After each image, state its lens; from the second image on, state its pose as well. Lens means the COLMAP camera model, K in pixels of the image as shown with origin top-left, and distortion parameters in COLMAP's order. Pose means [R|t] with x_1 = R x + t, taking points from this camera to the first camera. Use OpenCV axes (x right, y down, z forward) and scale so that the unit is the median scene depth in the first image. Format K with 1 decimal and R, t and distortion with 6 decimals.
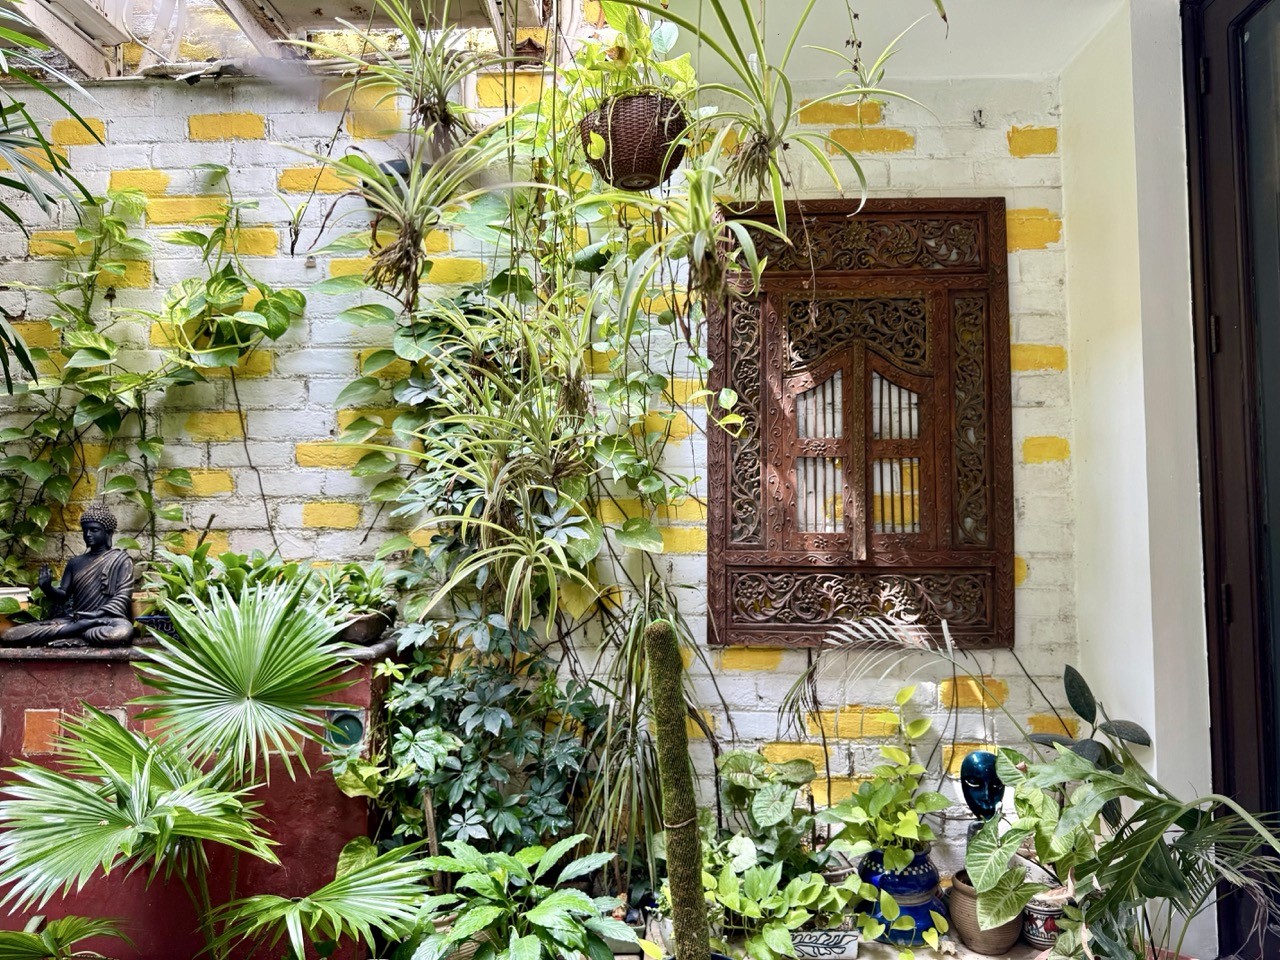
lens RADIAL K [[918.2, 0, 640.0], [0, 918.2, 480.0], [0, 0, 1]] dist [0.066291, -0.077917]
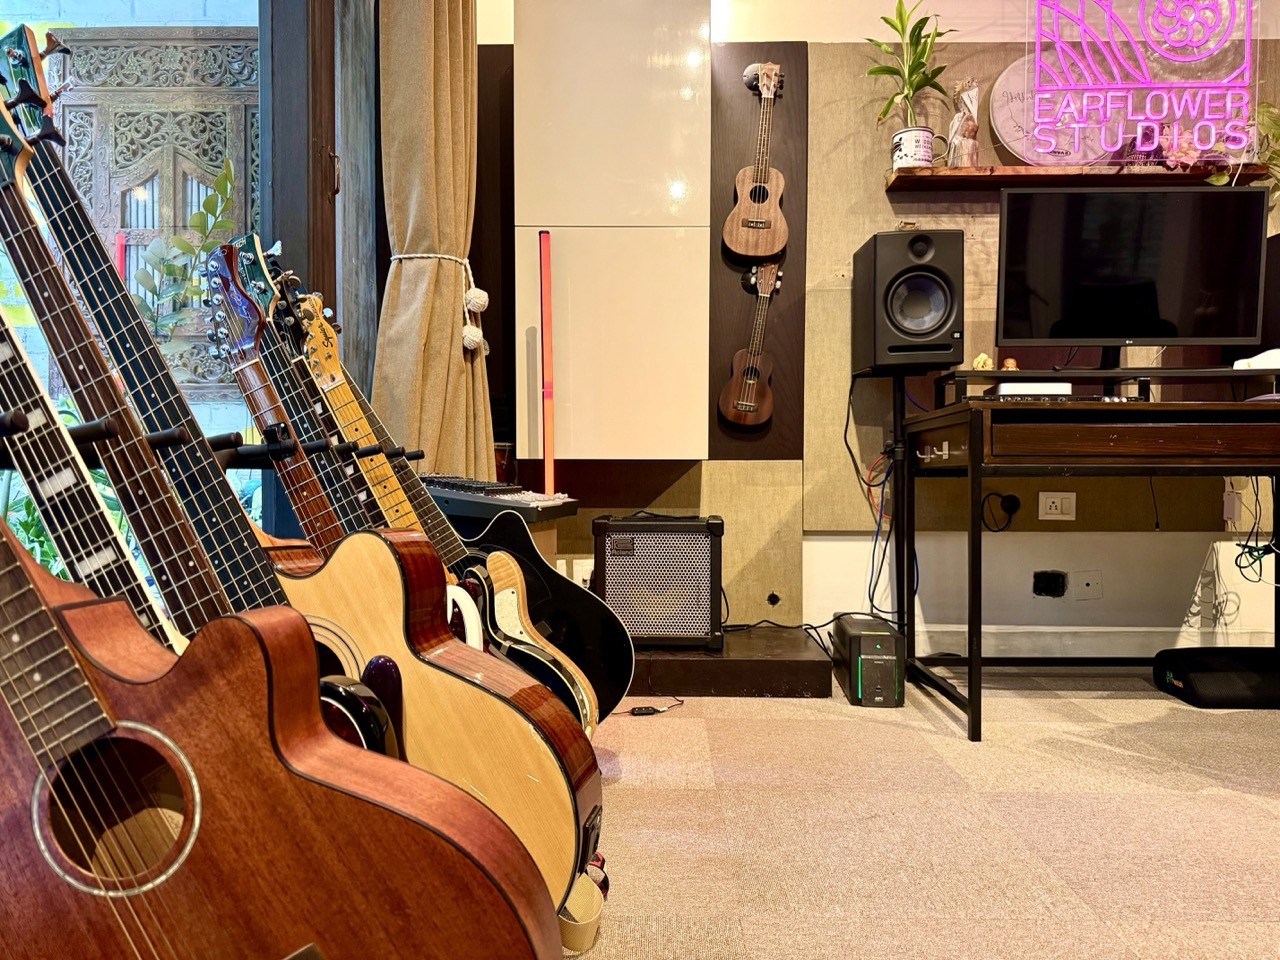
lens RADIAL K [[906.1, 0, 631.9], [0, 906.1, 492.9], [0, 0, 1]] dist [0.025257, -0.028960]
pose [[0.999705, 0.003871, 0.023957, 0.817244], [-0.006009, 0.995939, 0.089830, 0.190814], [-0.023512, -0.089948, 0.995669, -0.246387]]
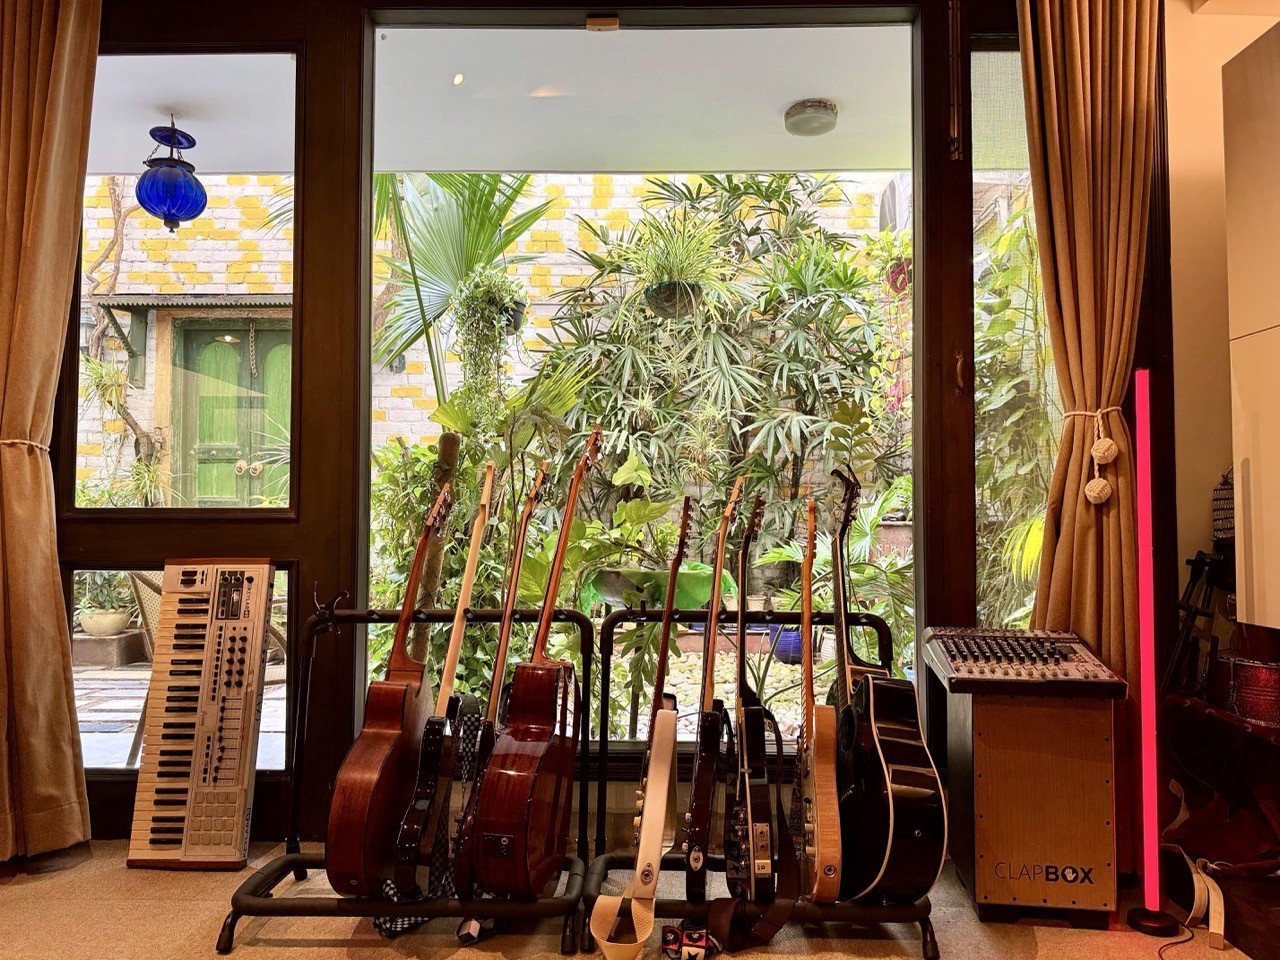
lens RADIAL K [[914.6, 0, 640.0], [0, 914.6, 480.0], [0, 0, 1]] dist [-0.007195, -0.003980]
pose [[0.035958, -0.043242, -0.998417, 1.560078], [0.059809, 0.997366, -0.041043, 0.113337], [0.997562, -0.058238, 0.038449, 0.216236]]
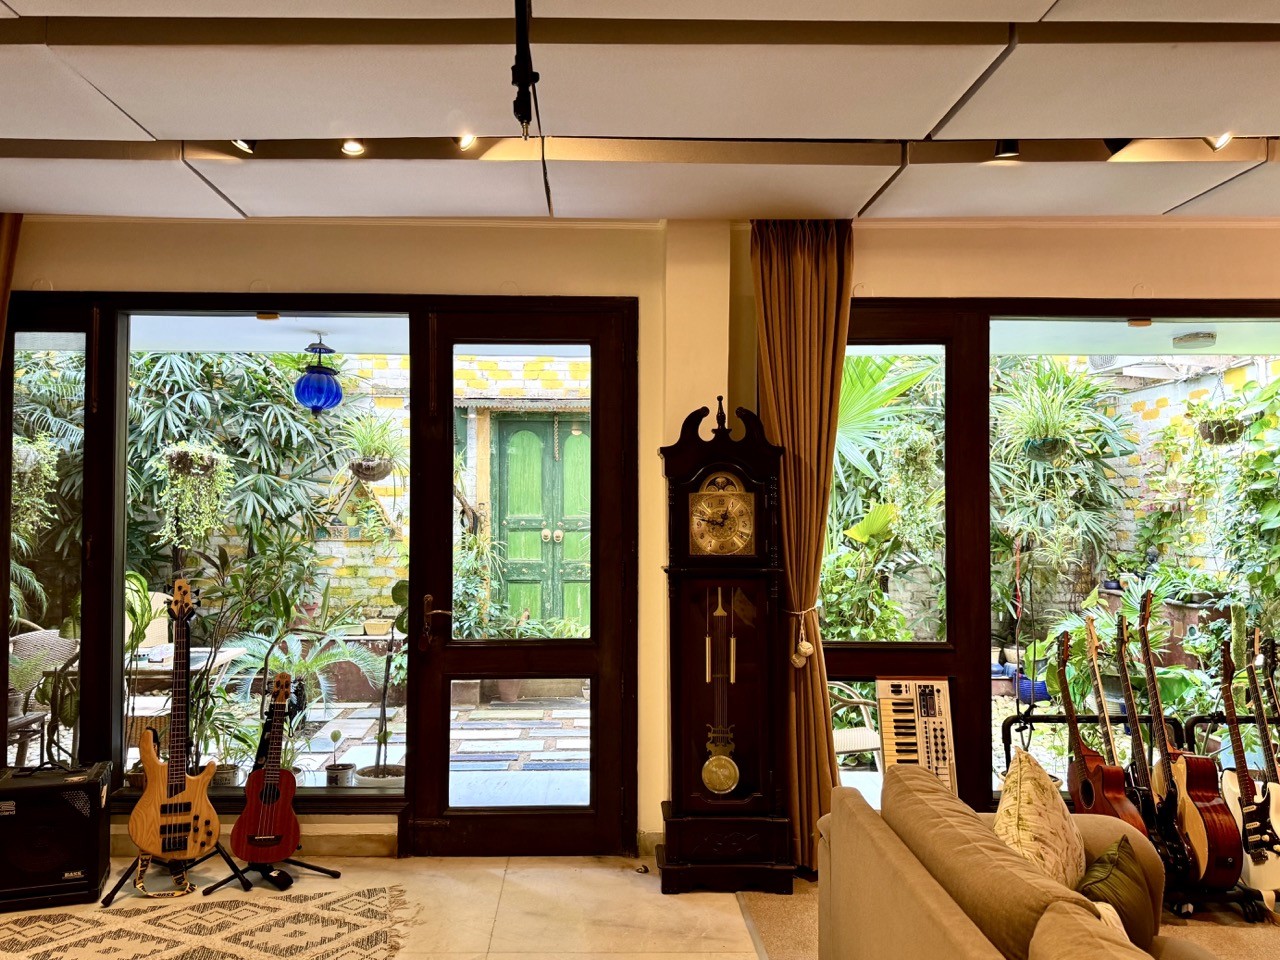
lens RADIAL K [[926.8, 0, 593.7], [0, 926.8, 483.1], [0, 0, 1]] dist [0.059485, -0.061430]
pose [[0.048565, -0.026150, -0.998478, 2.130436], [0.061085, 0.997864, -0.023163, -0.198759], [0.996950, -0.059867, 0.050058, -0.822430]]
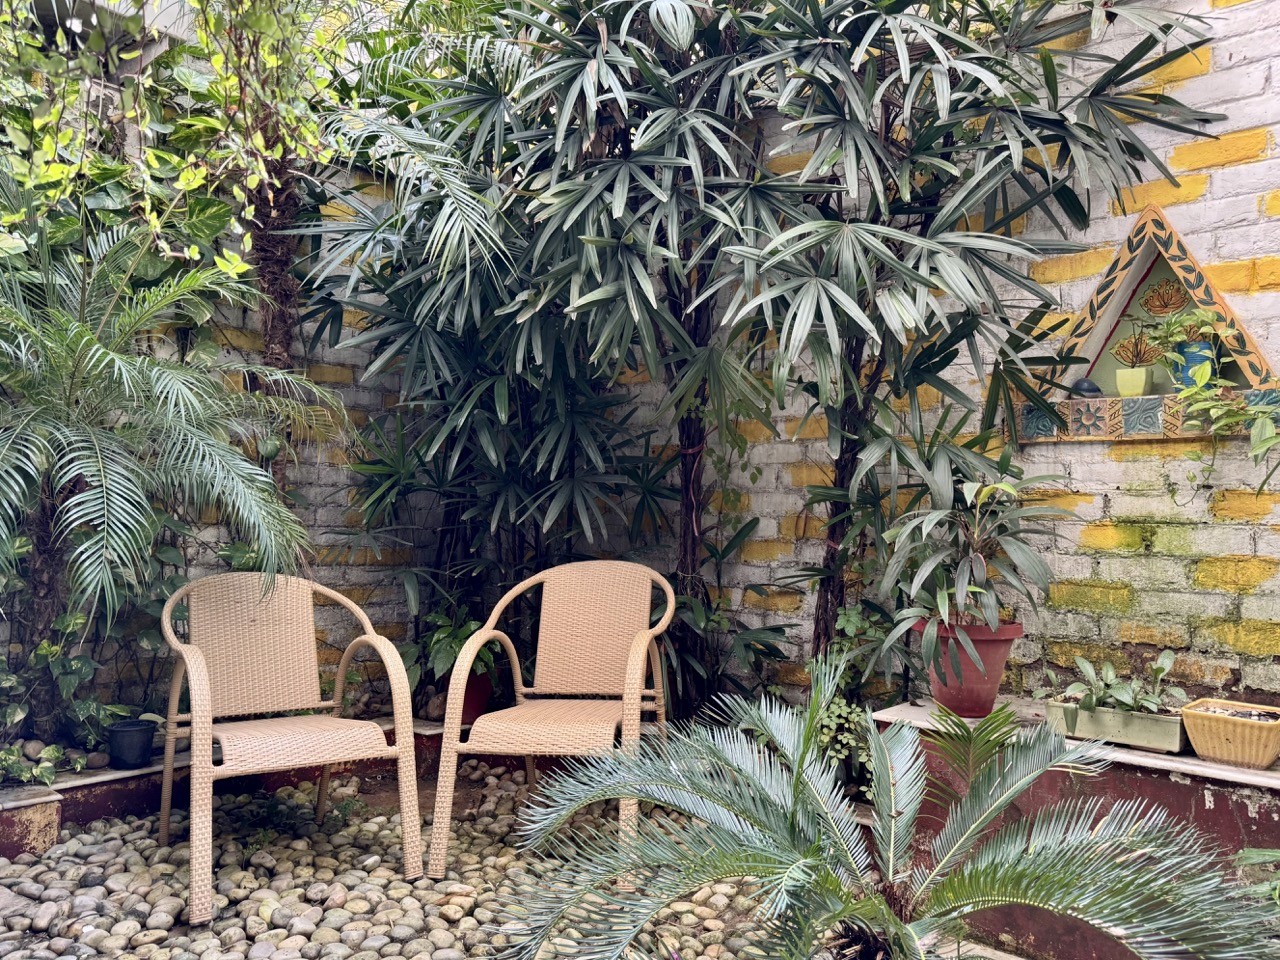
lens RADIAL K [[993.9, 0, 614.4], [0, 993.9, 478.1], [0, 0, 1]] dist [-0.008547, -0.005705]
pose [[-0.636330, -0.039317, -0.770414, 0.080463], [0.028556, 0.996815, -0.074457, -0.017852], [0.770888, -0.069379, -0.633181, -1.257762]]
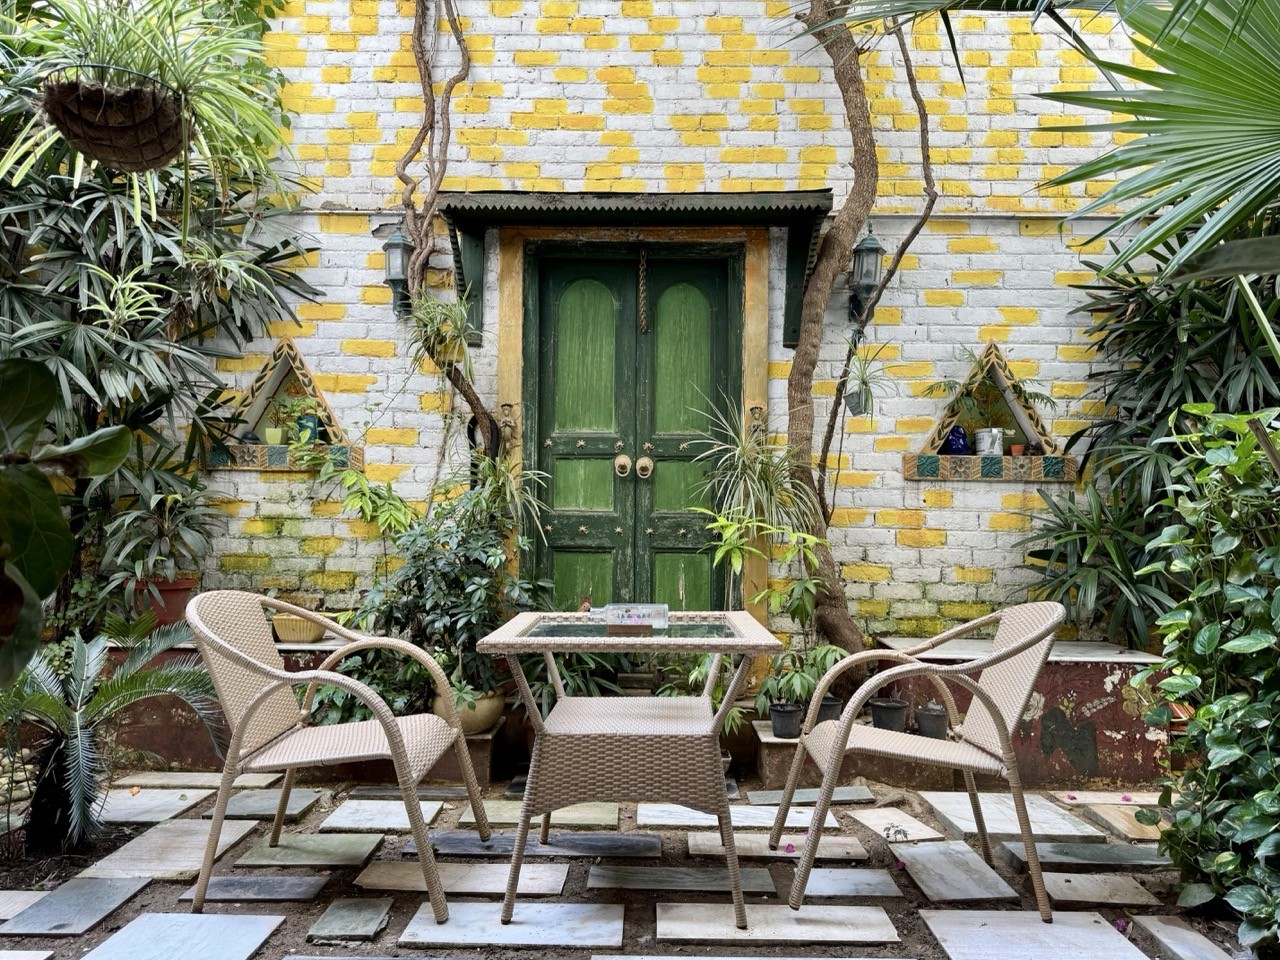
lens RADIAL K [[912.4, 0, 633.0], [0, 912.4, 483.4], [0, 0, 1]] dist [0.044322, -0.044476]
pose [[0.023553, -0.051254, -0.998408, 0.635545], [0.050453, 0.997473, -0.050016, 0.021921], [0.998449, -0.049195, 0.026080, -0.865542]]
